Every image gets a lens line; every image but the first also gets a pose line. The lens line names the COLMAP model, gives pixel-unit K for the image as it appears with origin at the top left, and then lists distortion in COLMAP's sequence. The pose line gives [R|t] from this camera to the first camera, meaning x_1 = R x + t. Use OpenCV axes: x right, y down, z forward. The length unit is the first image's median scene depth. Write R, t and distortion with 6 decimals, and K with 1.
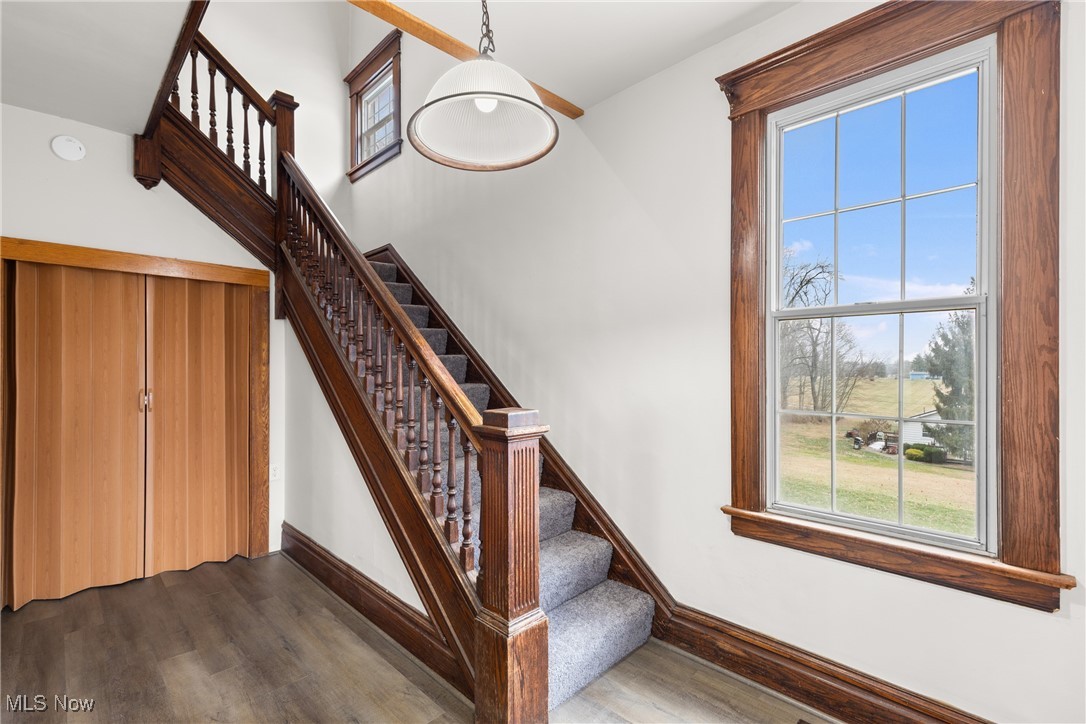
lens RADIAL K [[494.8, 0, 543.4], [0, 494.8, 363.4], [0, 0, 1]] dist [0.013571, -0.002571]
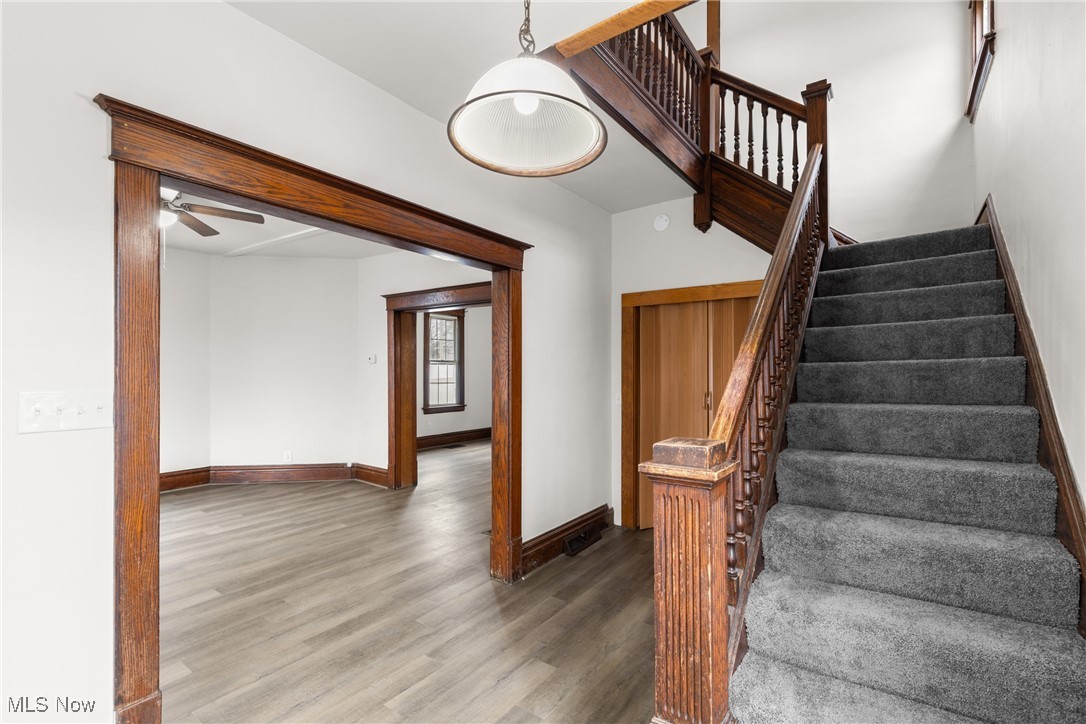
lens RADIAL K [[494.8, 0, 539.9], [0, 494.8, 369.2], [0, 0, 1]] dist [0.013571, -0.002571]
pose [[0.148760, -0.002041, -0.988871, 0.366732], [0.008734, 0.999962, -0.000750, -0.009109], [0.988835, -0.008526, 0.148772, 0.391702]]
